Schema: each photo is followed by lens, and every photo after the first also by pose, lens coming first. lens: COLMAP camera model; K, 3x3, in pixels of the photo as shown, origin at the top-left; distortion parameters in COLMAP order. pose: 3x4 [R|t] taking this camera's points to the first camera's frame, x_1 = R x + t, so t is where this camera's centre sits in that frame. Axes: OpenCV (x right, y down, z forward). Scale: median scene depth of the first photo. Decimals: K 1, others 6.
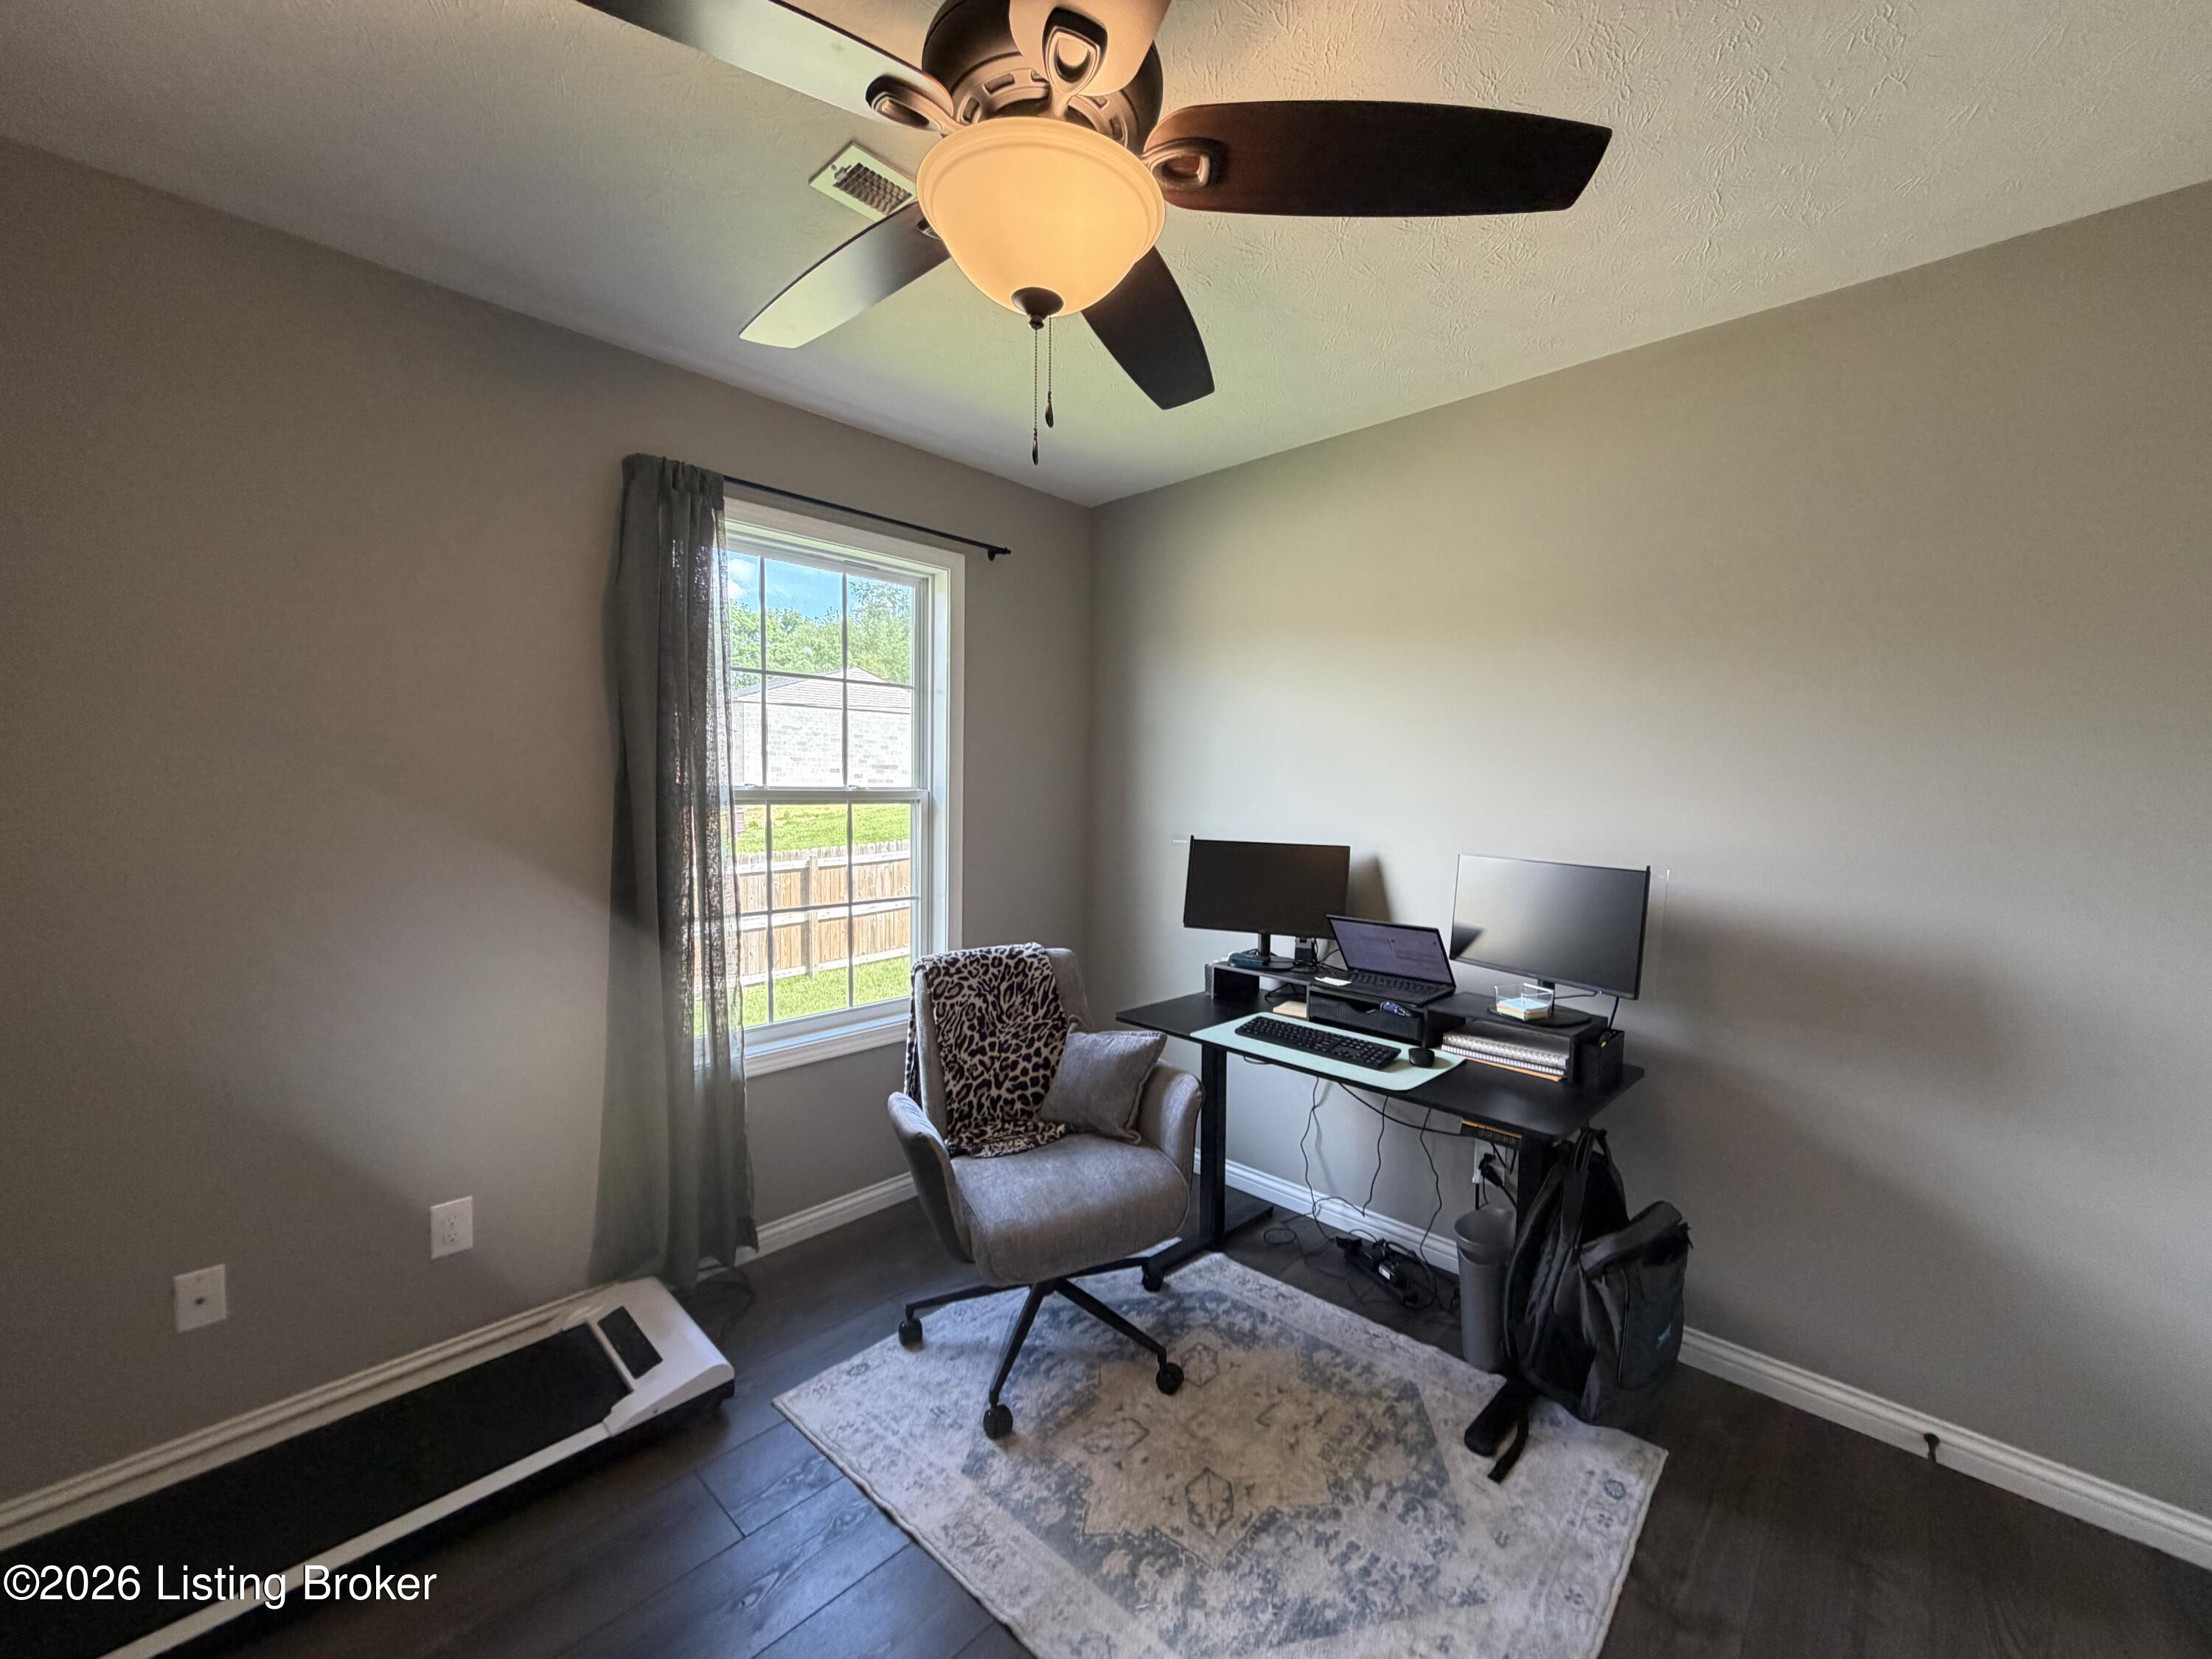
lens RADIAL K [[879.7, 0, 1102.8], [0, 879.7, 827.3], [0, 0, 1]] dist [-0.001227, 0.000416]
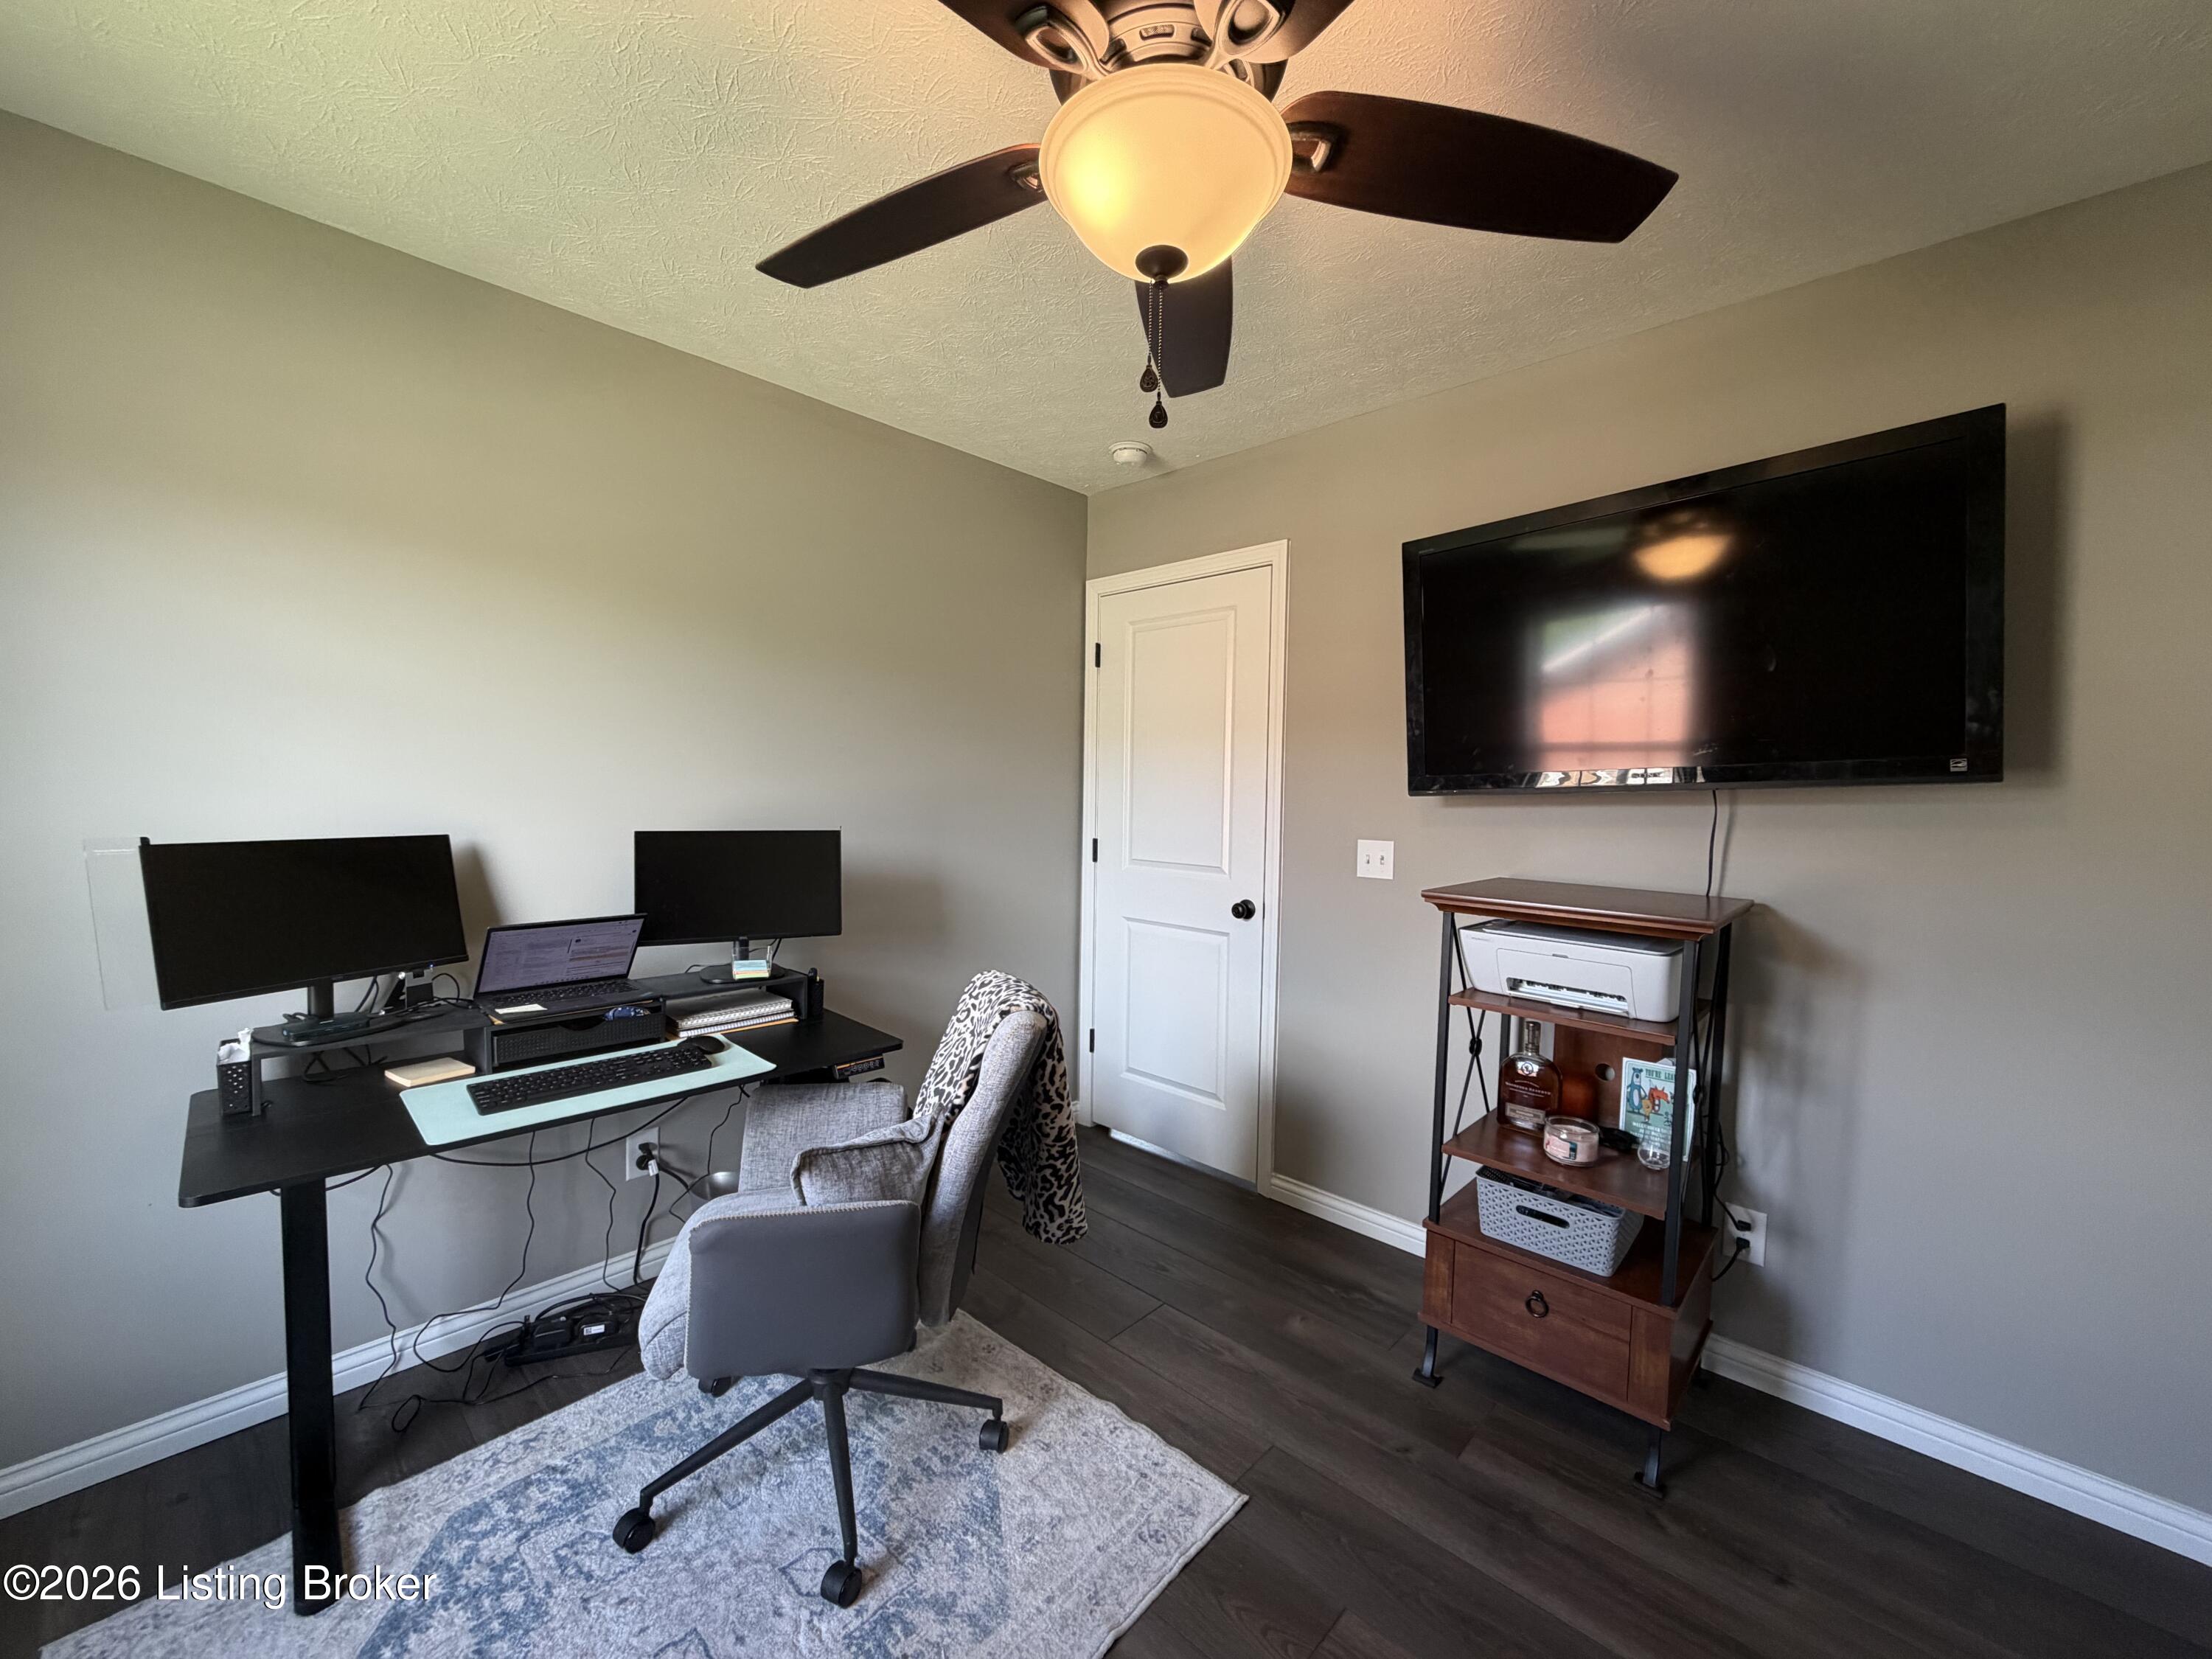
lens RADIAL K [[879.7, 0, 1103.0], [0, 879.7, 829.5], [0, 0, 1]] dist [-0.001227, 0.000416]
pose [[0.007182, -0.060770, 0.998126, -0.572461], [0.031405, 0.997673, 0.060517, -0.013001], [-0.999481, 0.030912, 0.009074, 0.565709]]
